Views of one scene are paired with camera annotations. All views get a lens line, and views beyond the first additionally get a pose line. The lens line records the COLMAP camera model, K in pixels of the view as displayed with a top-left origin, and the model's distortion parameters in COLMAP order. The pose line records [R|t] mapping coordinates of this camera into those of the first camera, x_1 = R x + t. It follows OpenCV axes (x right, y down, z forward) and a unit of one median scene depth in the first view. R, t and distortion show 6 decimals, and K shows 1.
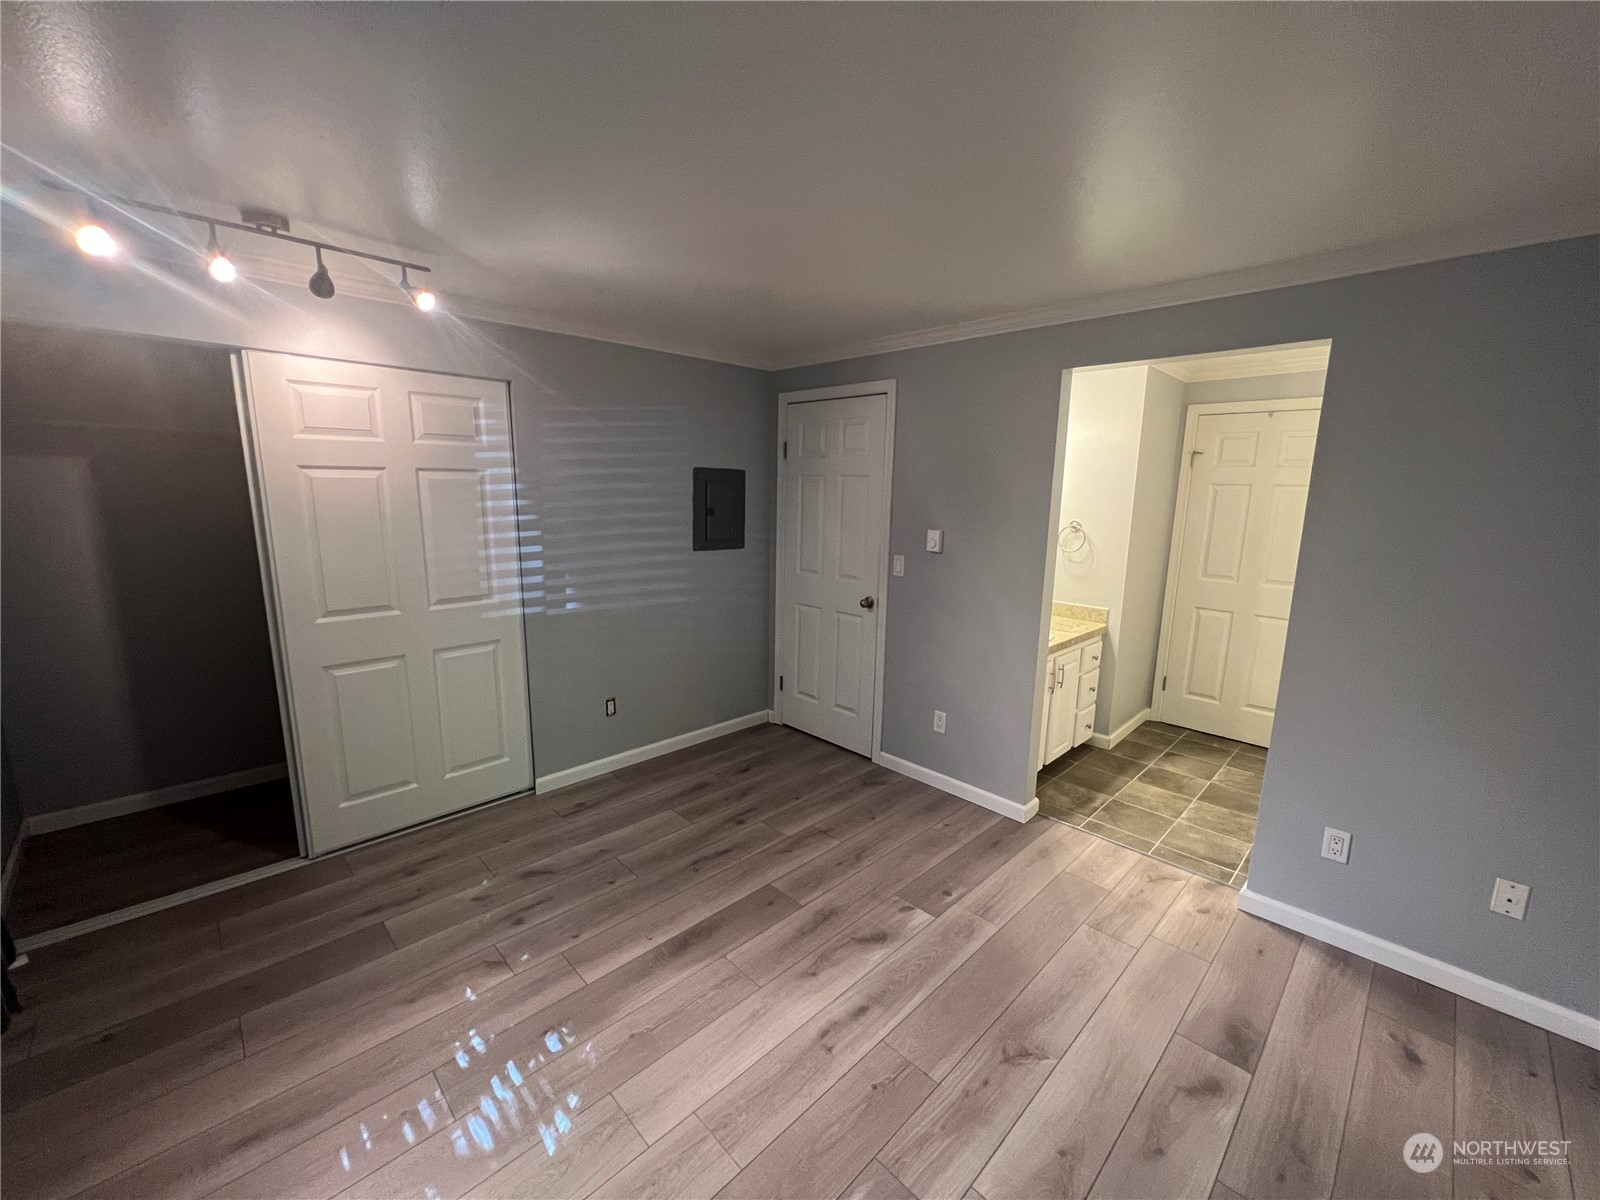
lens RADIAL K [[636.6, 0, 800.0], [0, 636.6, 600.0], [0, 0, 1]] dist [0.000911, 0.000093]
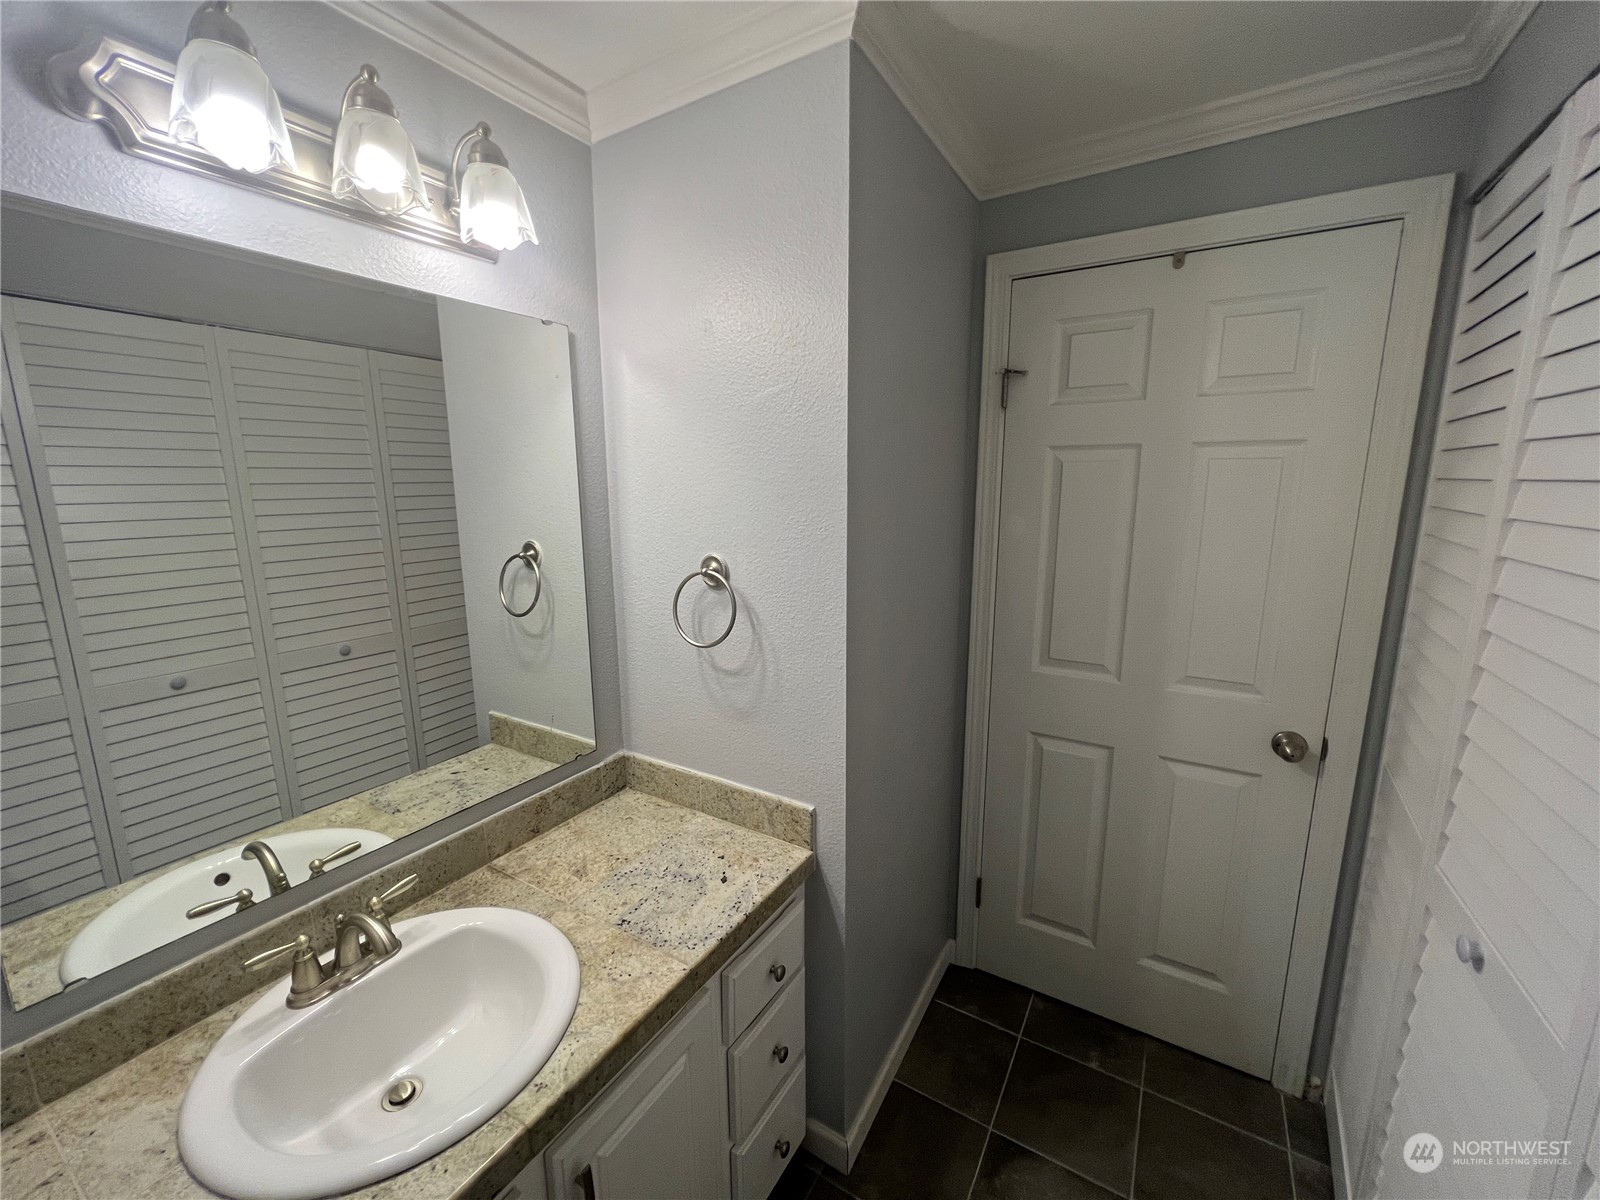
lens RADIAL K [[648.2, 0, 800.0], [0, 648.2, 600.0], [0, 0, 1]] dist [-0.000575, 0.000086]
pose [[0.969296, -0.065289, 0.237072, 0.829420], [0.064386, 0.997858, 0.011556, -0.212915], [-0.237319, 0.004063, 0.971423, 1.364550]]
